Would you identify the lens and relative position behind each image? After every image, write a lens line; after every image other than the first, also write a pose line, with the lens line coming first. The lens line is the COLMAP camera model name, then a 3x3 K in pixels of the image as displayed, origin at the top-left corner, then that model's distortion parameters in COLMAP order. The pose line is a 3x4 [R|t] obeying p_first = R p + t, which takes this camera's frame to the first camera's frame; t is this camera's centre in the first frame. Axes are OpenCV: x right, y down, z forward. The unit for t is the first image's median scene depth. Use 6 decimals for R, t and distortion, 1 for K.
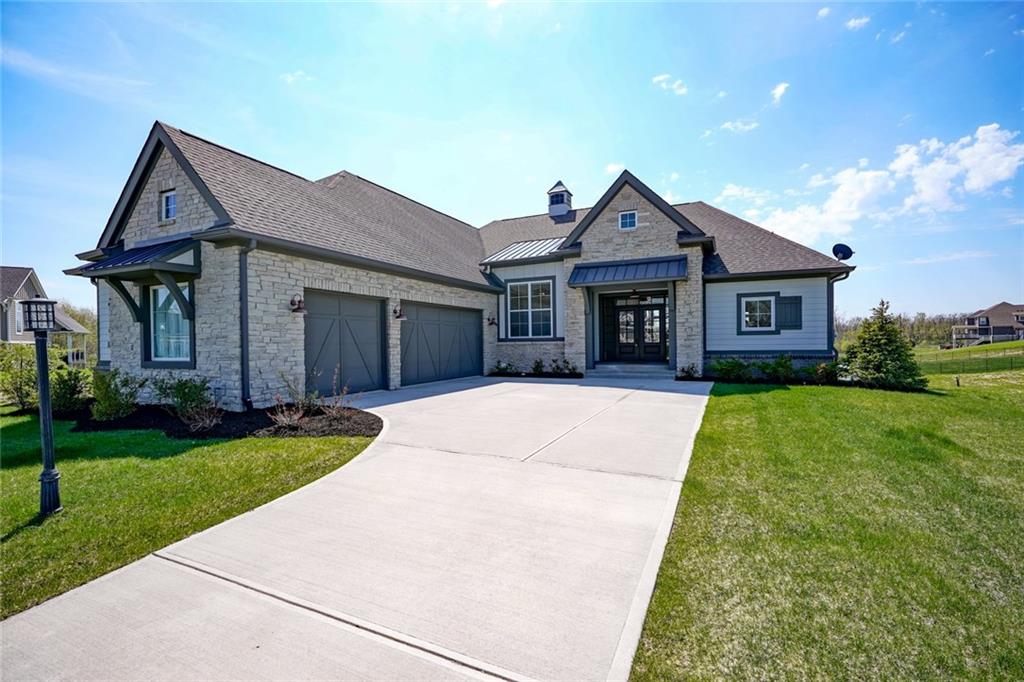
lens RADIAL K [[454.8, 0, 513.9], [0, 454.8, 344.7], [0, 0, 1]] dist [-0.009557, 0.000351]
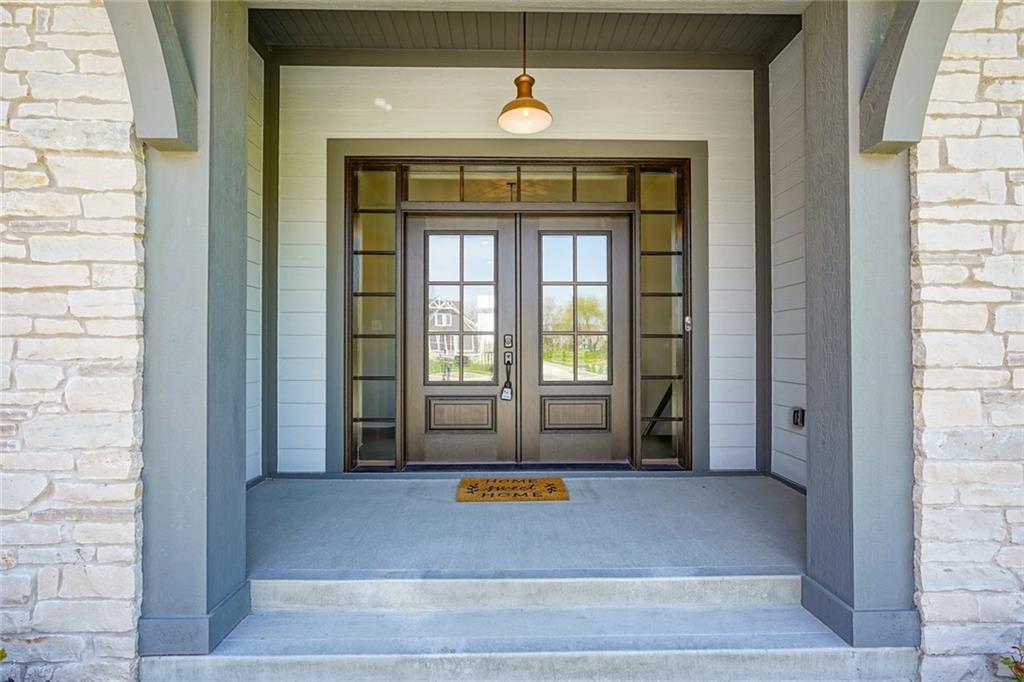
lens RADIAL K [[463.2, 0, 510.1], [0, 463.2, 344.9], [0, 0, 1]] dist [-0.014176, 0.007370]
pose [[0.899750, 0.016511, 0.436092, 0.189339], [-0.009958, 0.999801, -0.017308, -0.019332], [-0.436291, 0.011231, 0.899735, 0.863635]]
